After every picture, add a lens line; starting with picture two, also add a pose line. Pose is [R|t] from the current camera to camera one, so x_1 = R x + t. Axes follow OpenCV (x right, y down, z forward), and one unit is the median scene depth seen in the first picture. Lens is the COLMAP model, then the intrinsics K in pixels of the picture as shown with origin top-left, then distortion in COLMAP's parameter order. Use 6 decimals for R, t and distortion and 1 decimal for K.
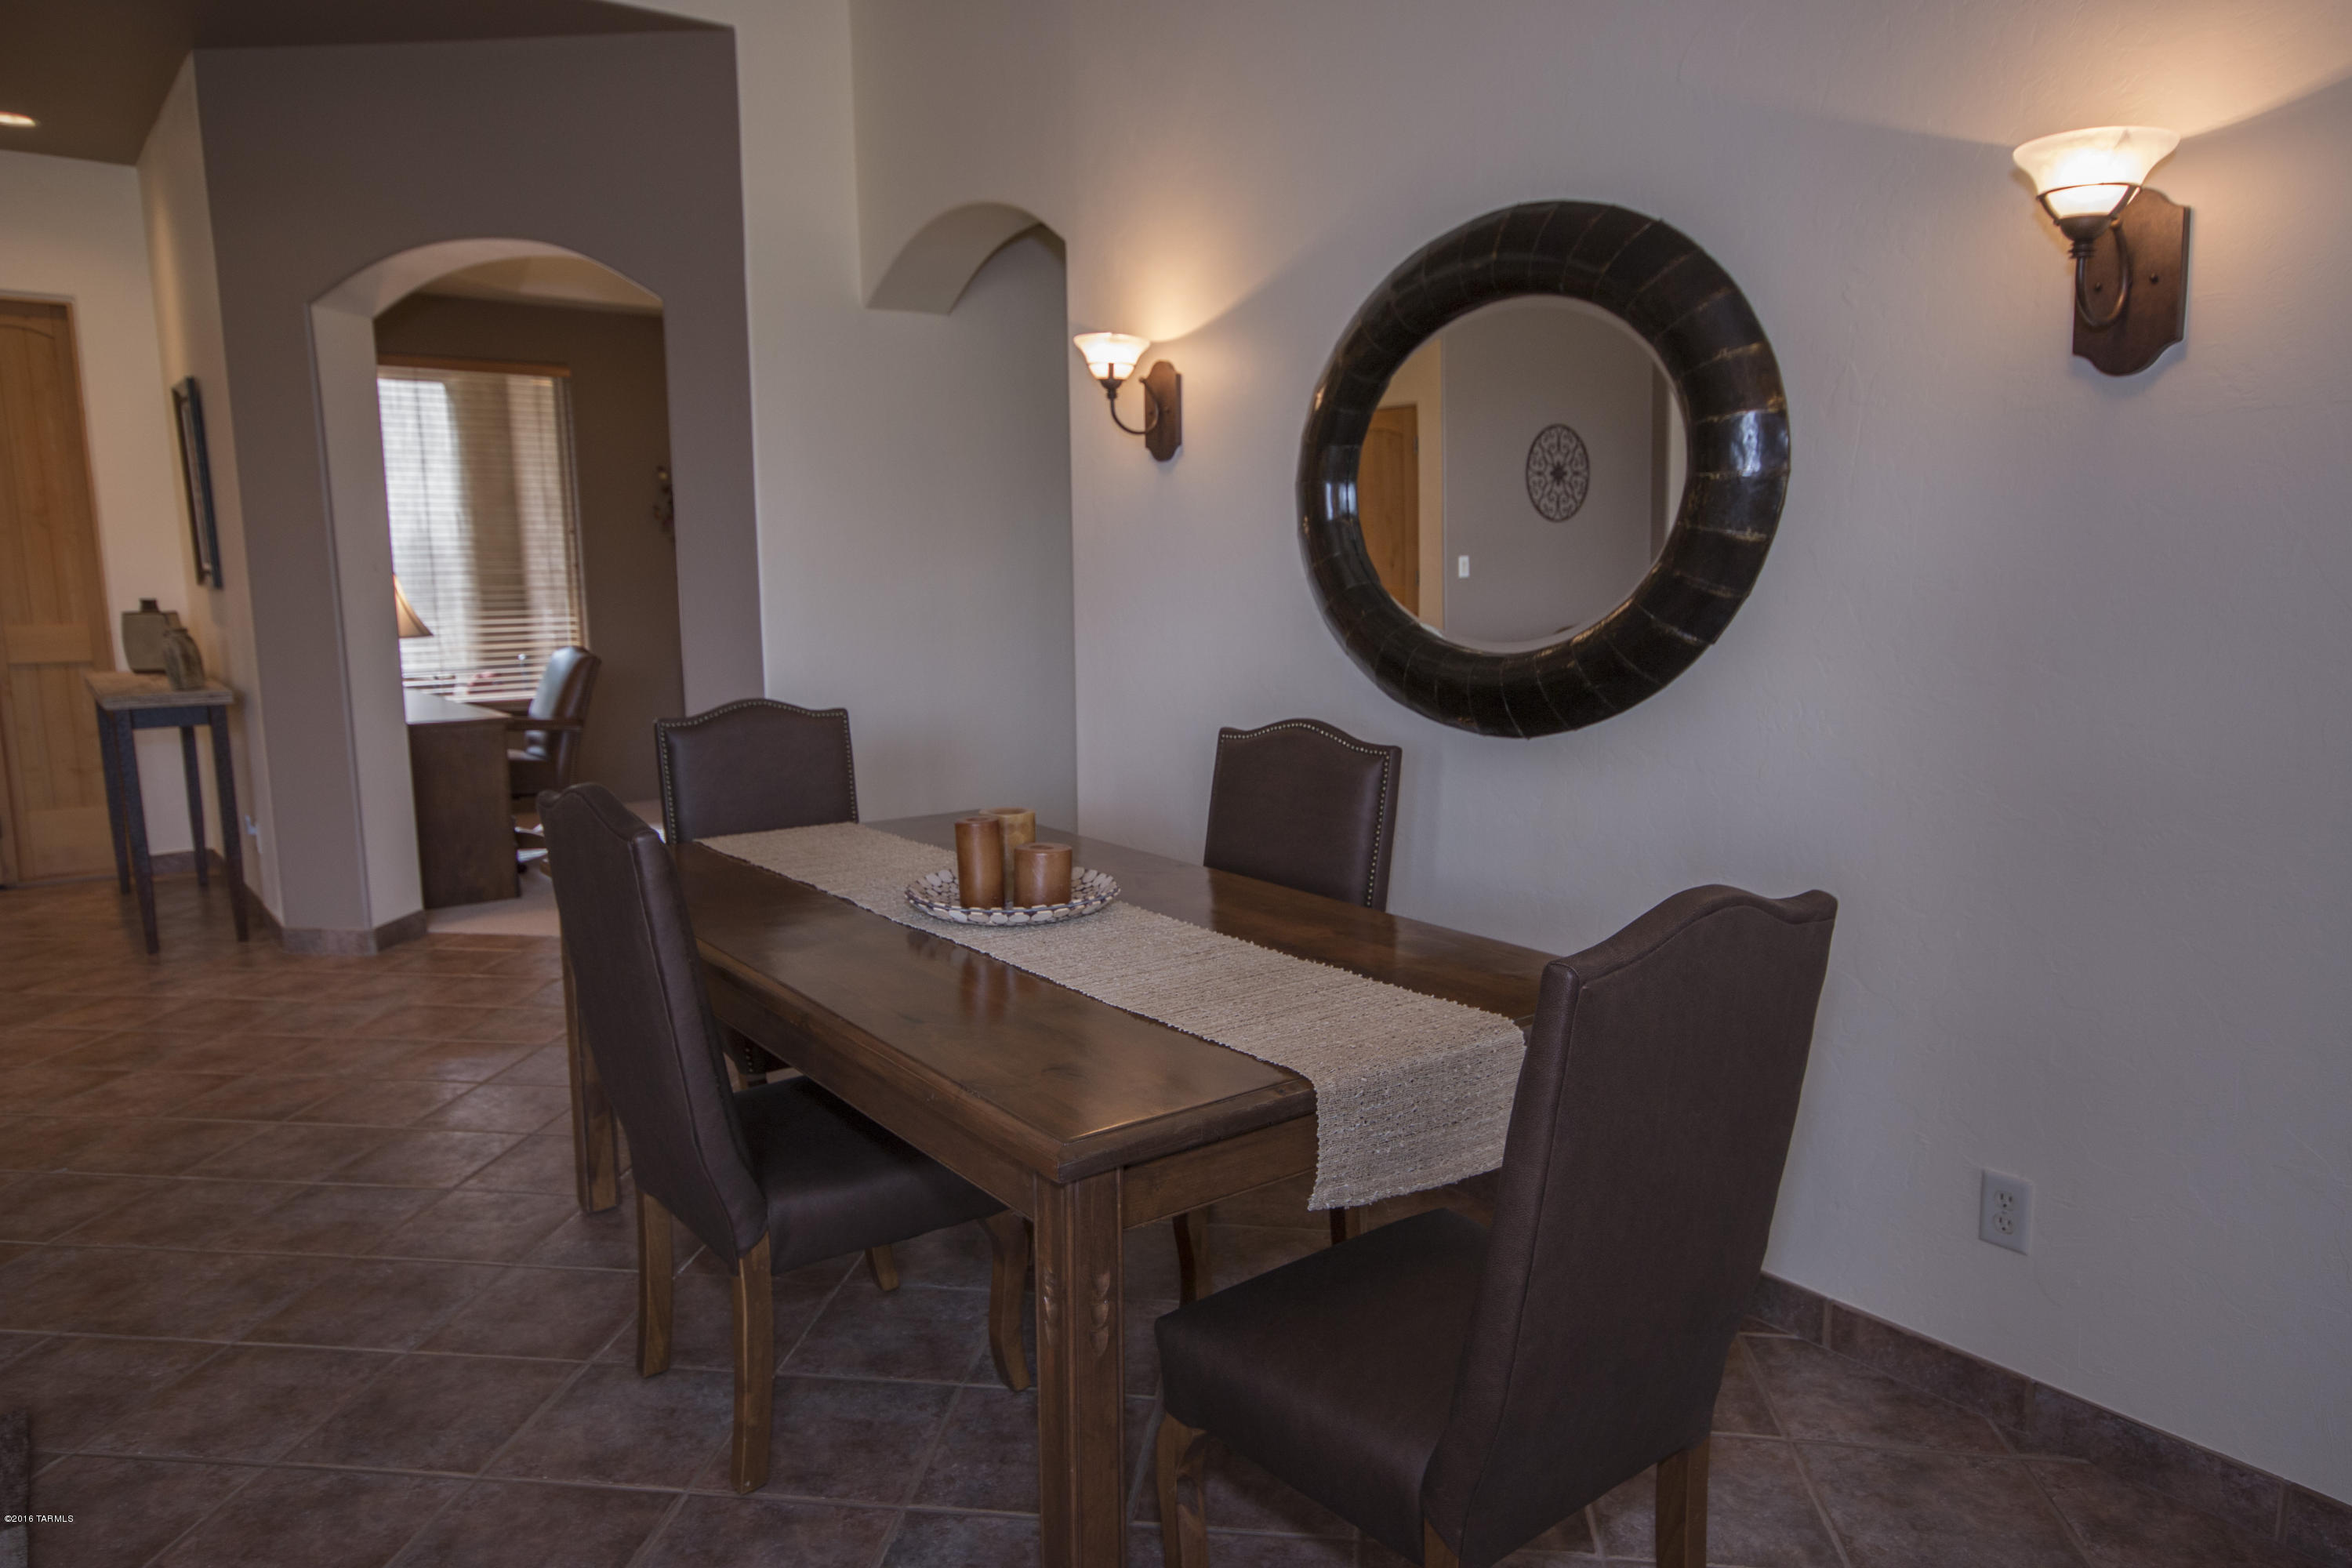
lens RADIAL K [[1534.1, 0, 1177.3], [0, 1534.1, 779.0], [0, 0, 1]] dist [-0.001463, -0.000213]
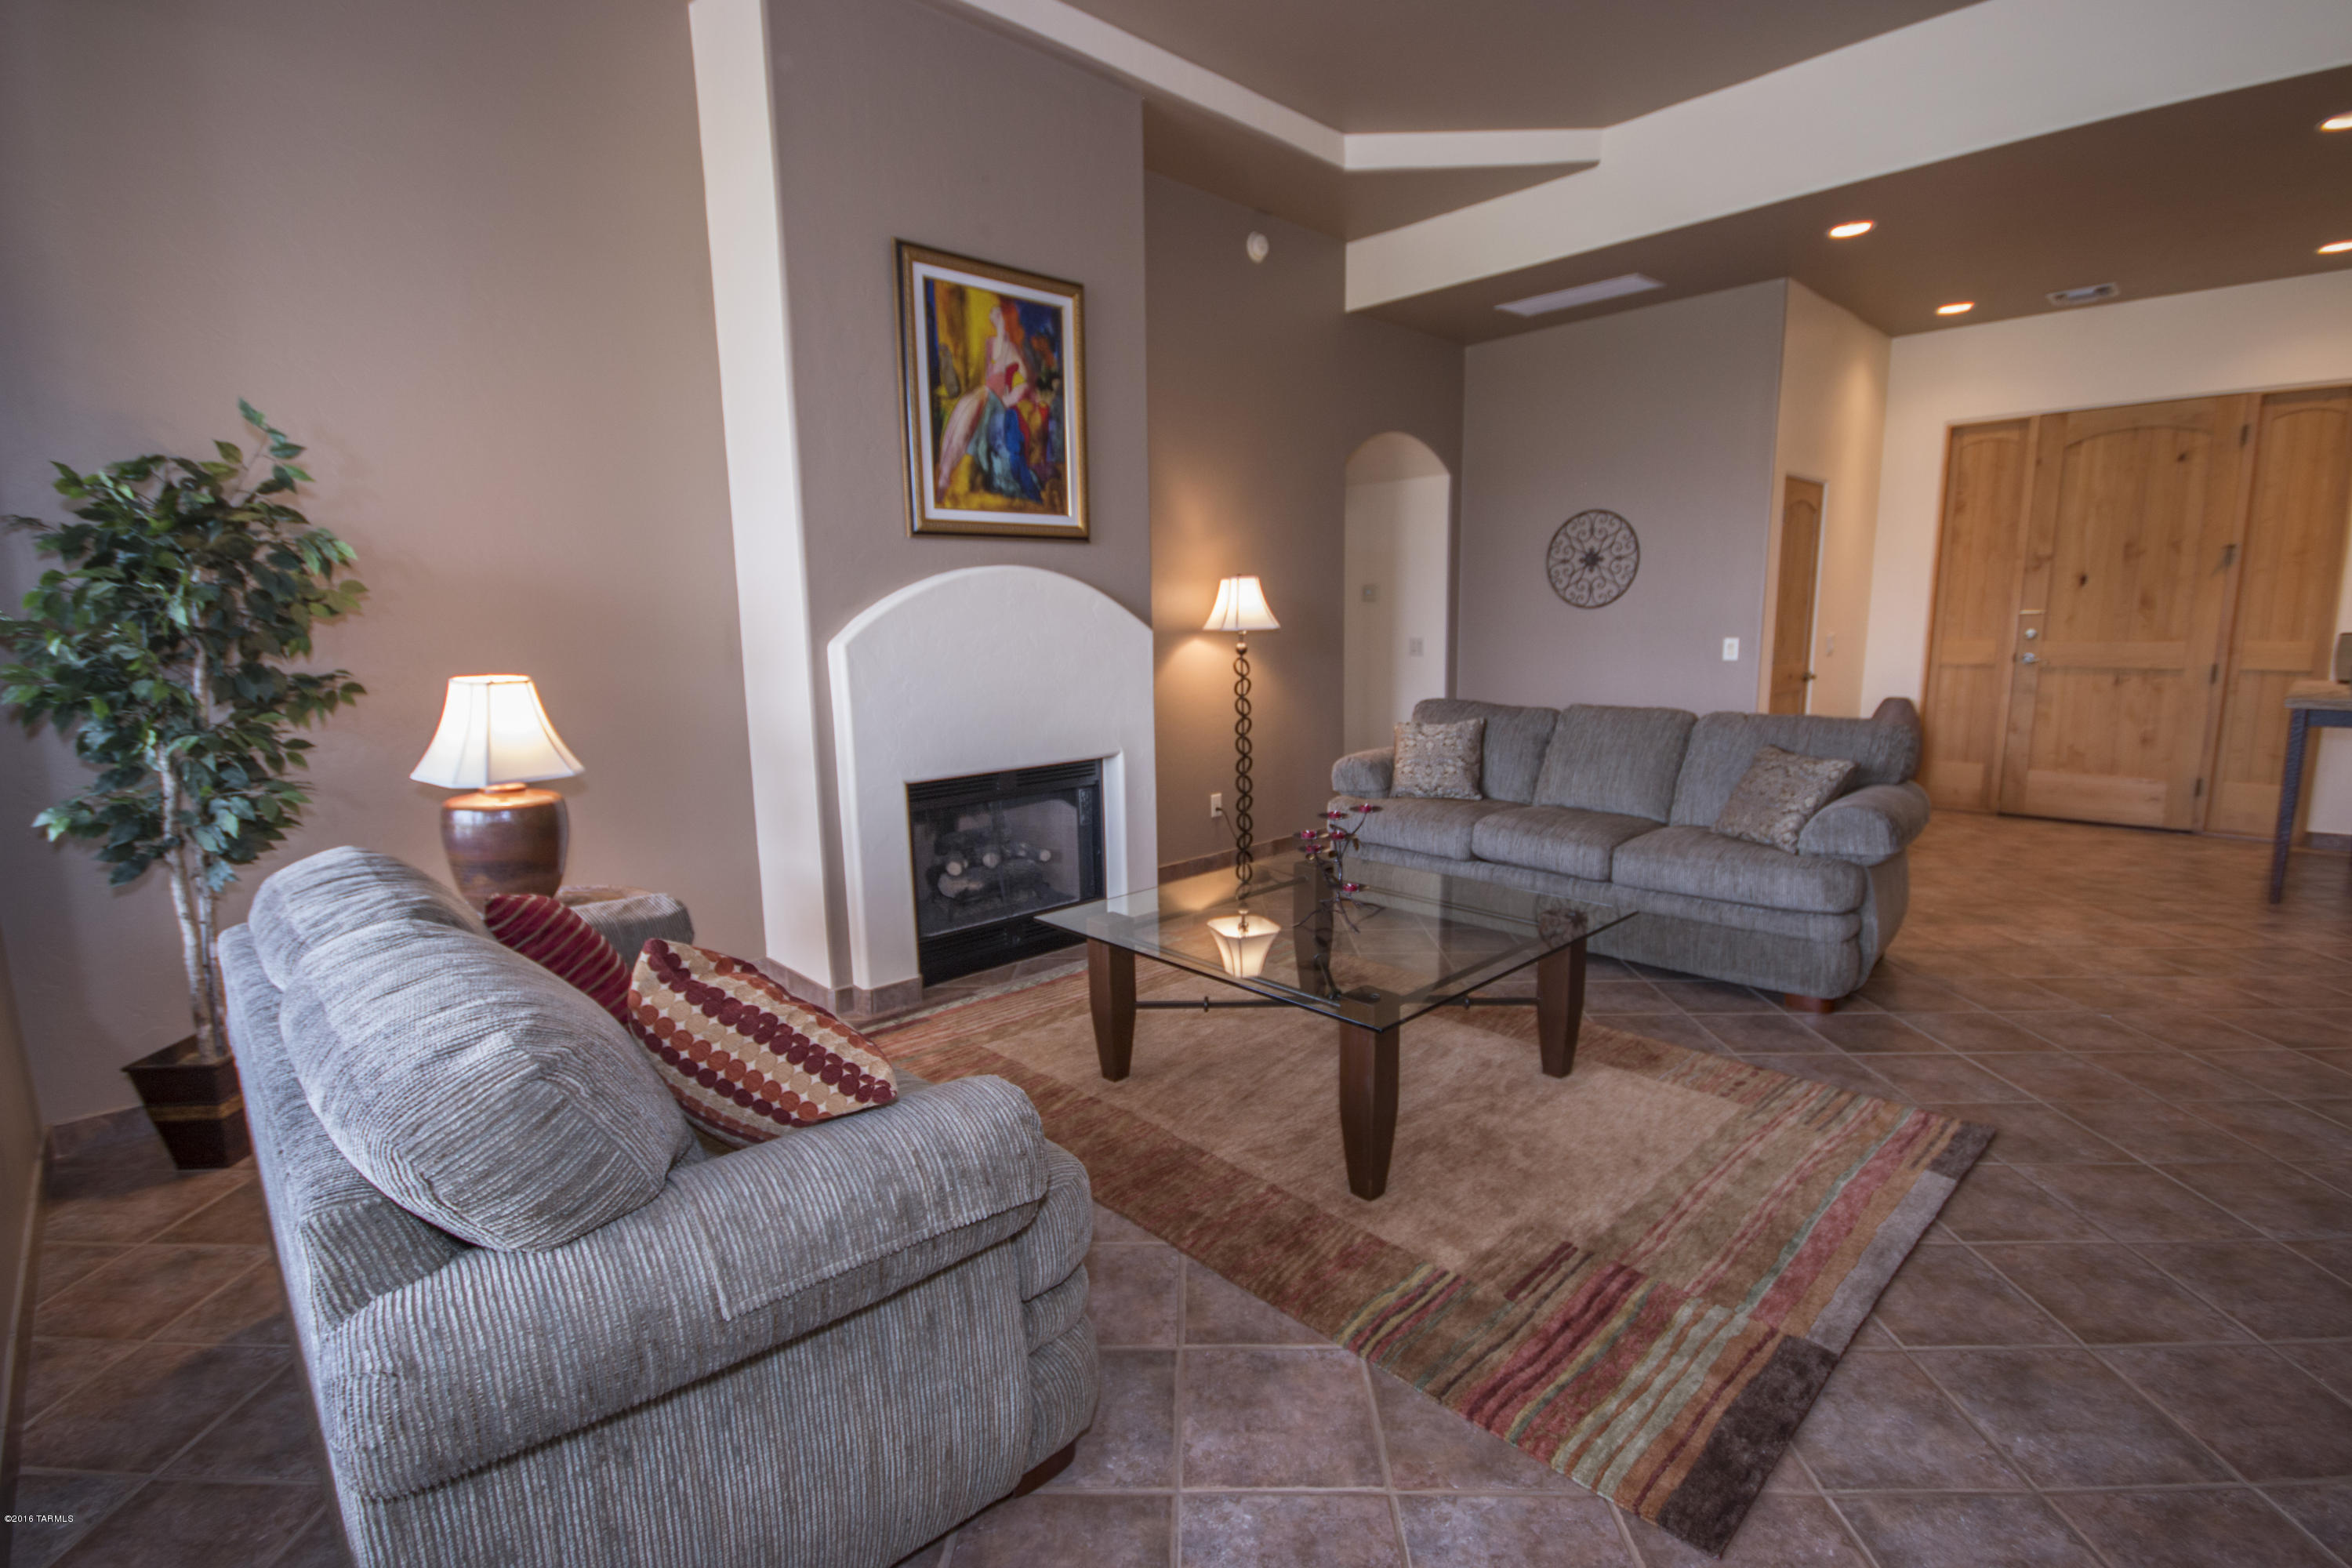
lens RADIAL K [[1074.1, 0, 1178.6], [0, 1074.1, 790.5], [0, 0, 1]] dist [-0.000186, 0.000025]
pose [[0.091687, 0.175000, -0.980290, 0.130017], [-0.134044, 0.977646, 0.161991, 0.000215], [0.986725, 0.116549, 0.113096, -0.004037]]
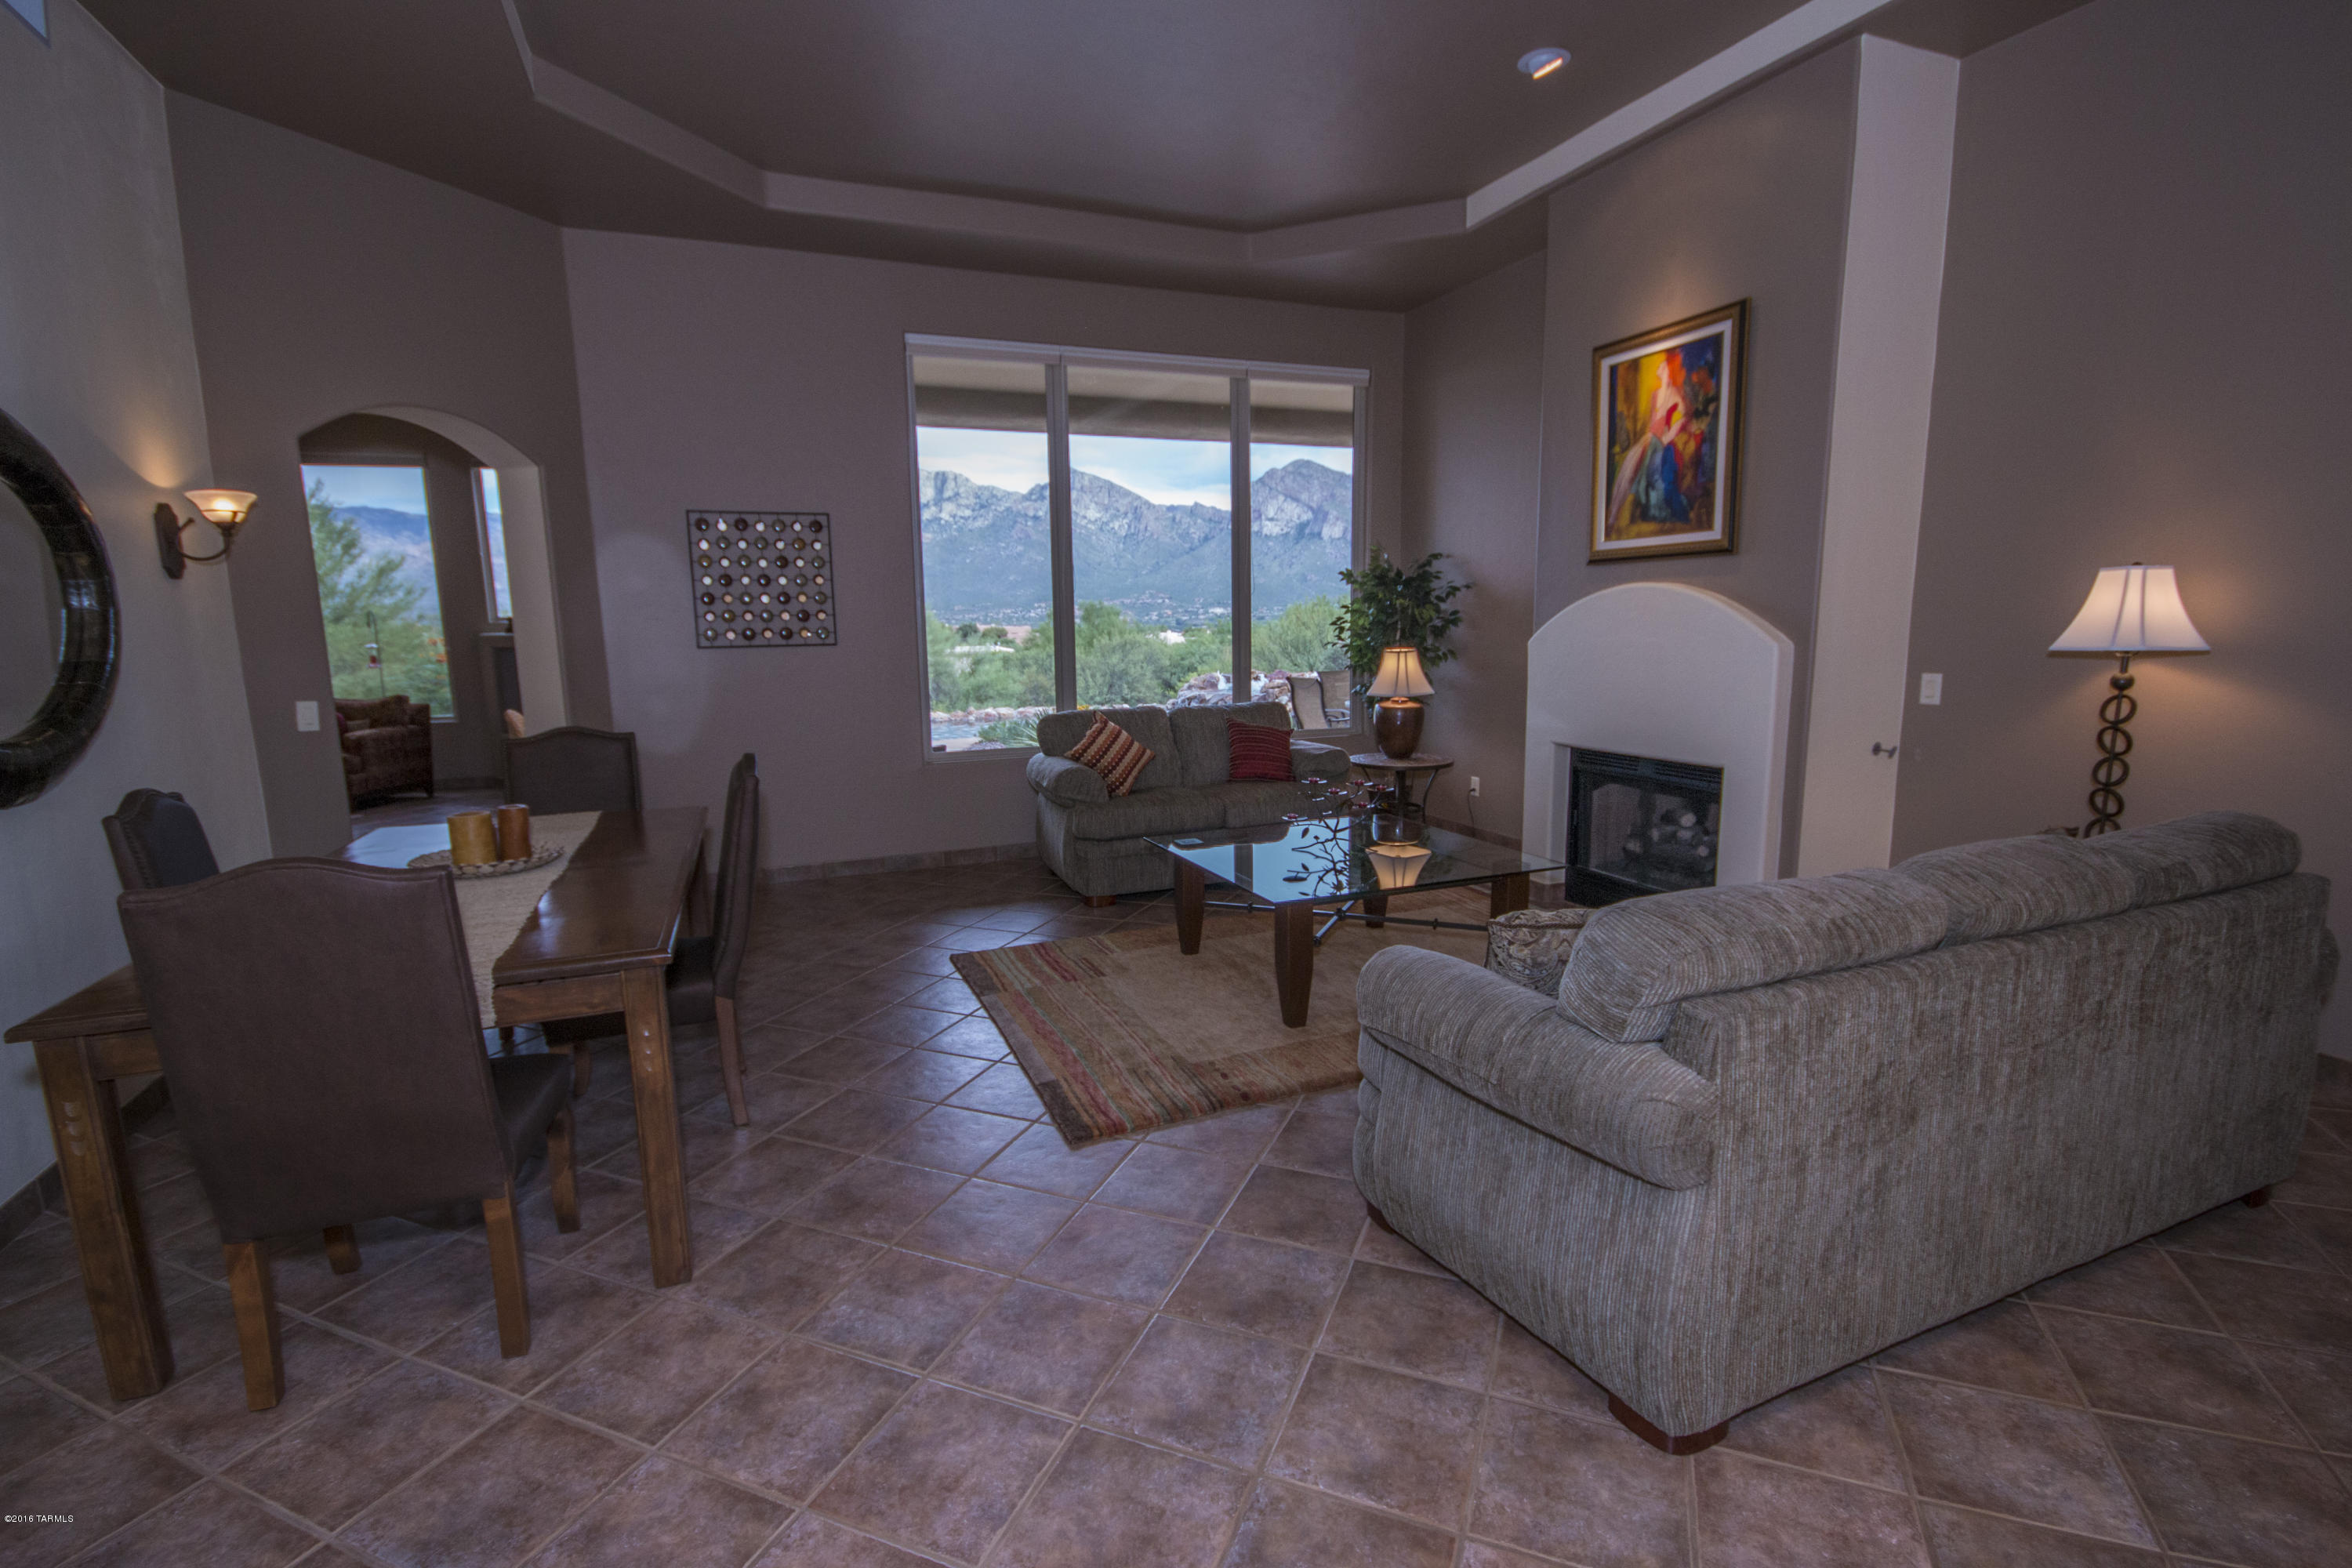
lens RADIAL K [[1074.1, 0, 1183.2], [0, 1074.1, 784.3], [0, 0, 1]] dist [-0.000186, 0.000025]
pose [[-0.963239, -0.004771, 0.268603, -0.722962], [0.076855, 0.953159, 0.292541, -0.190923], [-0.257417, 0.302431, -0.917754, 1.187891]]
